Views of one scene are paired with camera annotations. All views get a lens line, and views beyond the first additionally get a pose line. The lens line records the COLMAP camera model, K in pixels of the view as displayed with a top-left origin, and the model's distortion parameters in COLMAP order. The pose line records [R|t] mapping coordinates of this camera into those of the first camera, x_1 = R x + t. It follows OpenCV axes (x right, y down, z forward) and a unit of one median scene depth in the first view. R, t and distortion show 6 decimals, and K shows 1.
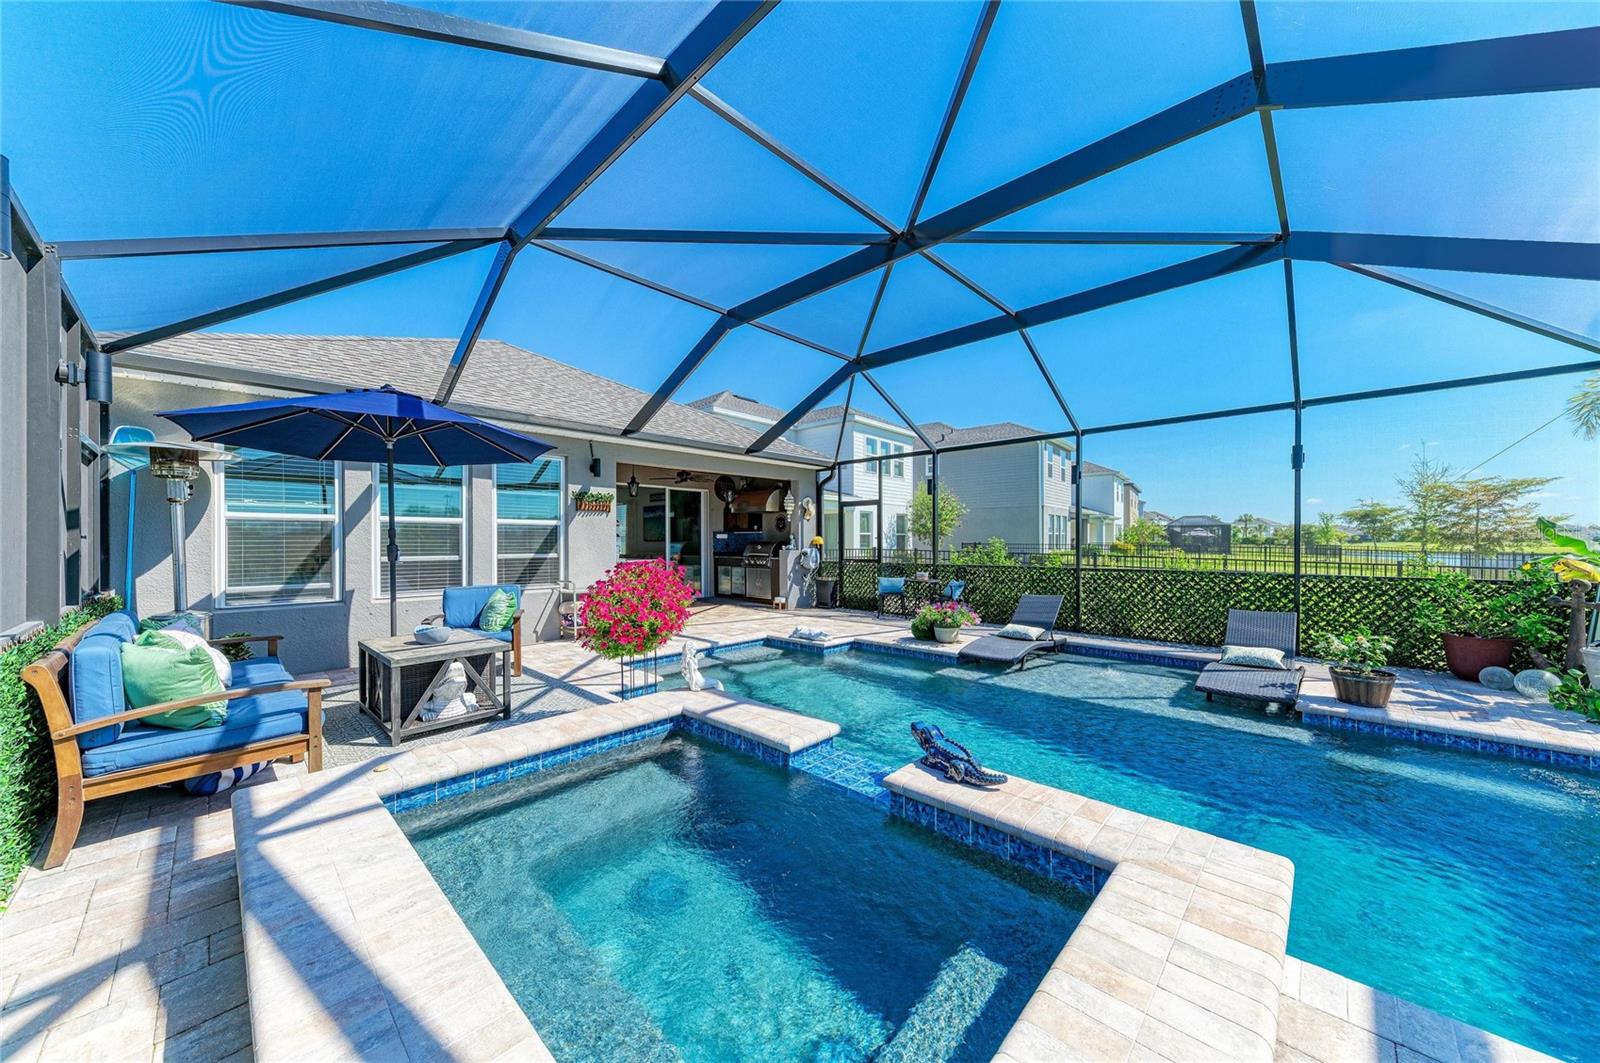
lens RADIAL K [[560.8, 0, 803.0], [0, 560.8, 547.6], [0, 0, 1]] dist [0.013407, -0.001878]
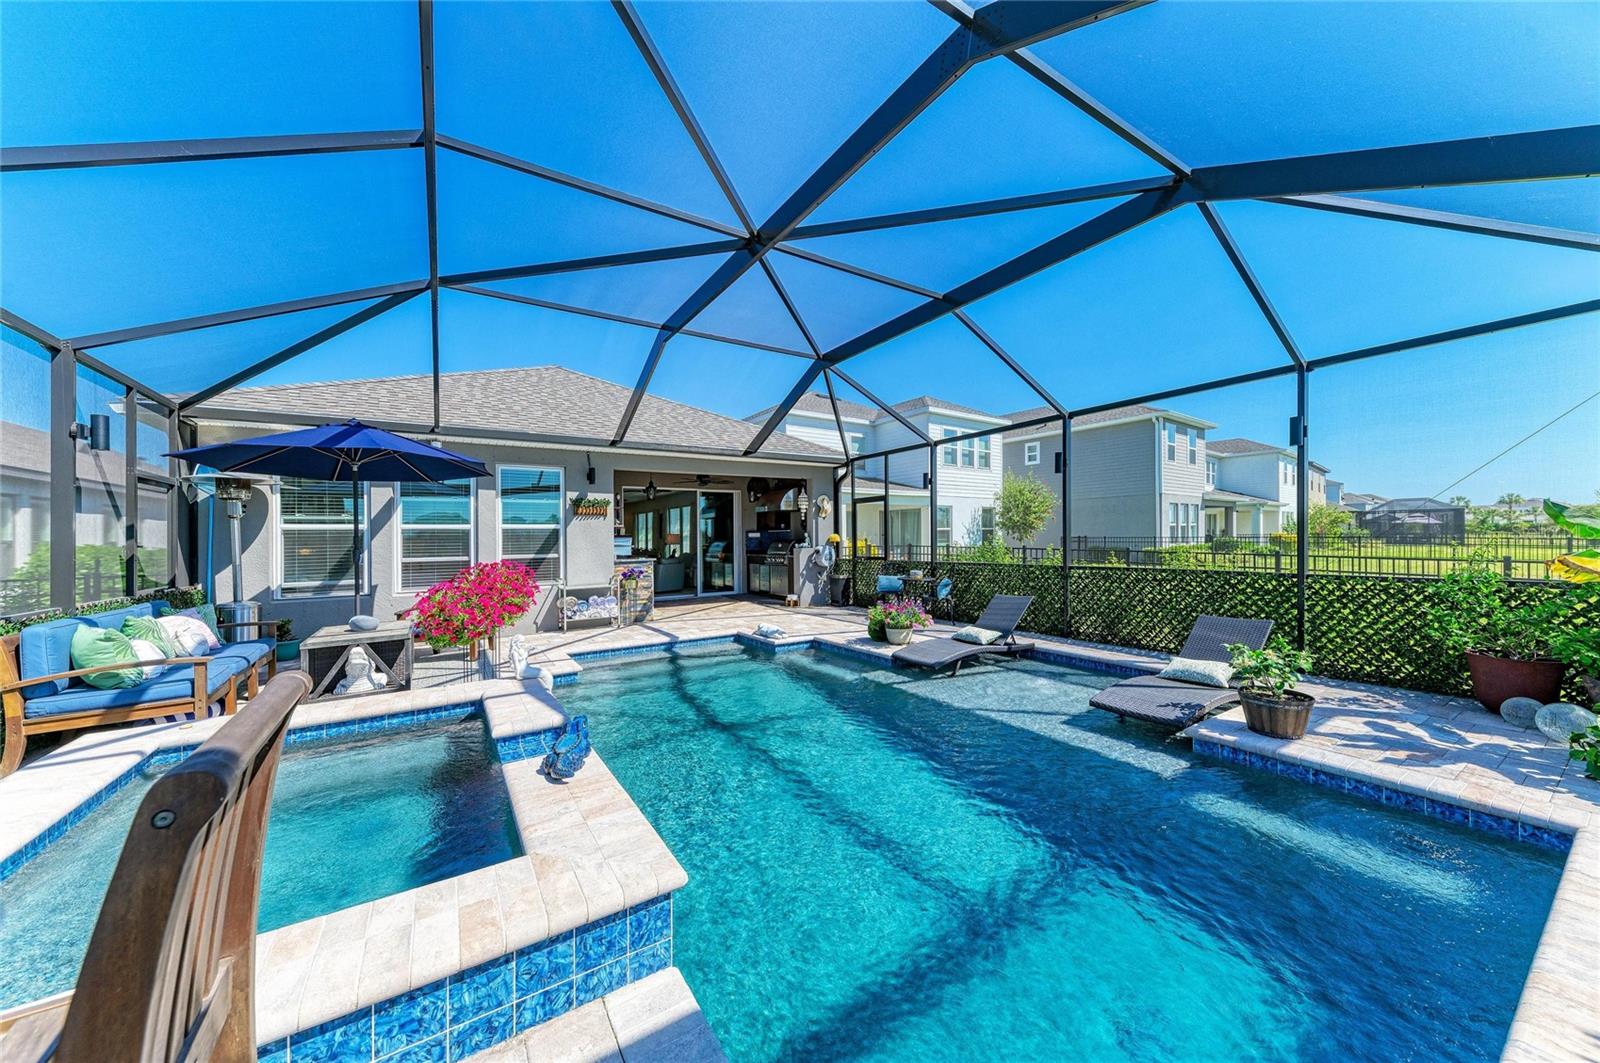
lens RADIAL K [[560.8, 0, 799.7], [0, 560.8, 544.5], [0, 0, 1]] dist [0.013407, -0.001878]
pose [[0.970888, -0.010945, -0.239283, 0.416916], [0.011312, 0.999936, 0.000159, -0.003994], [0.239266, -0.002861, 0.970950, 0.035394]]
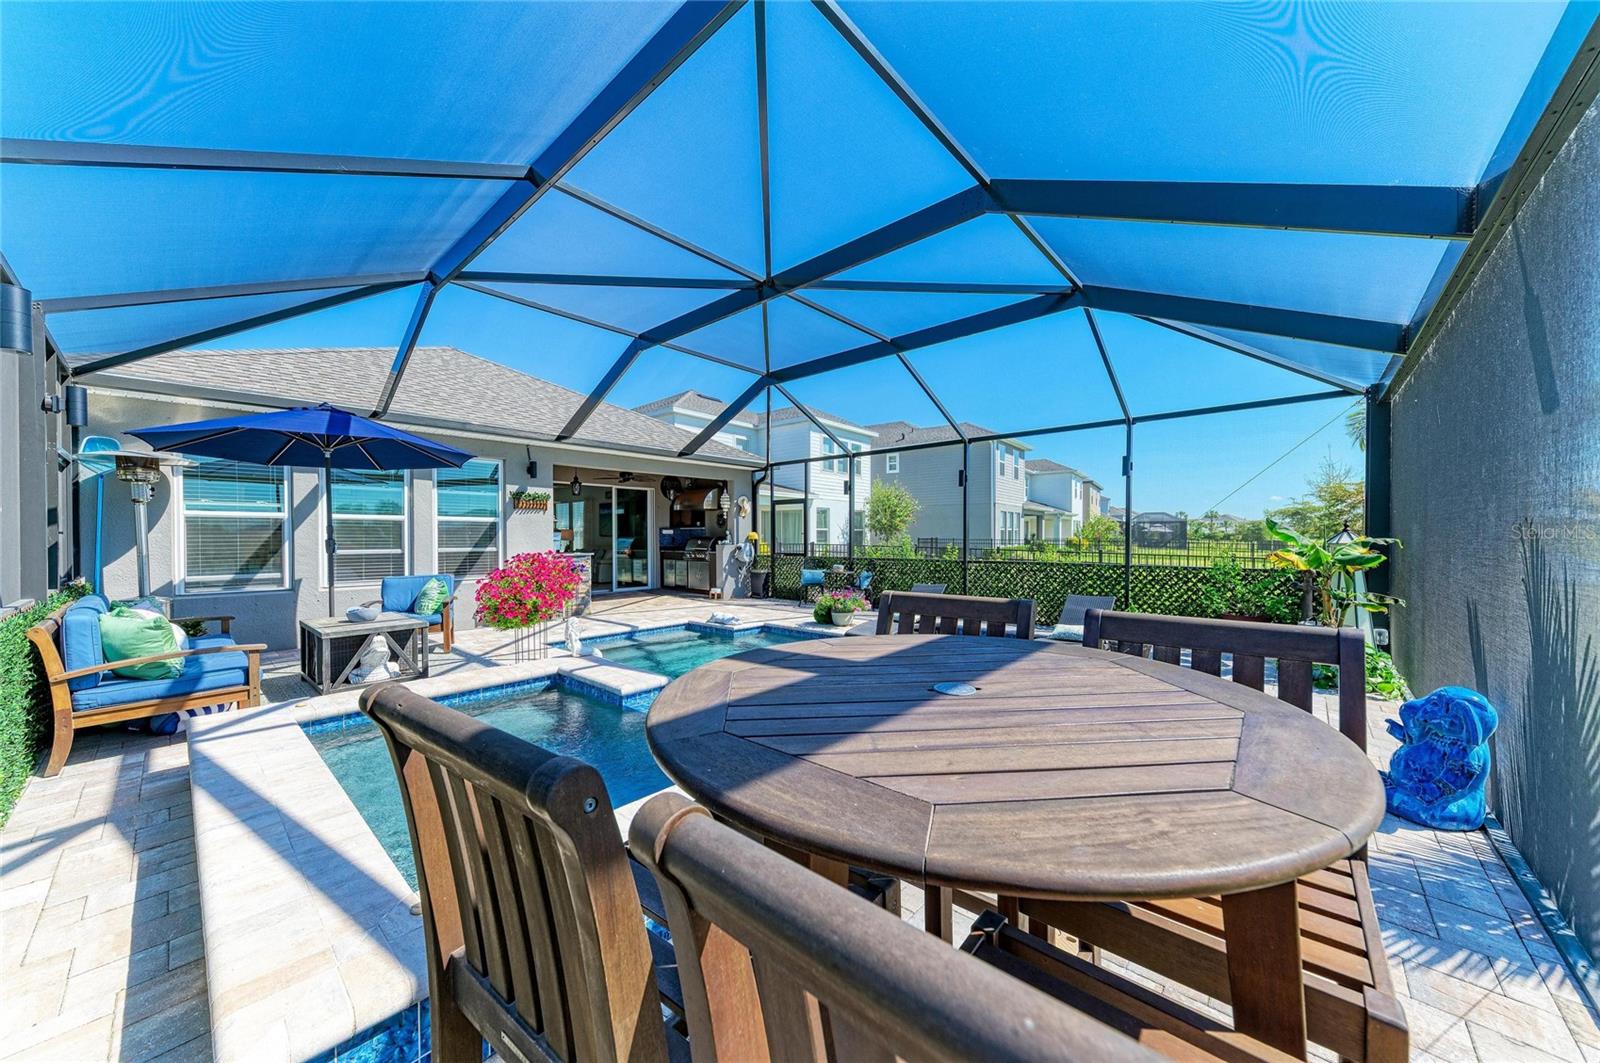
lens RADIAL K [[560.8, 0, 803.8], [0, 560.8, 547.1], [0, 0, 1]] dist [0.013407, -0.001878]
pose [[0.999525, 0.000250, 0.030816, 0.185196], [-0.000486, 0.999971, 0.007650, 0.001308], [-0.030814, -0.007661, 0.999496, -0.173620]]
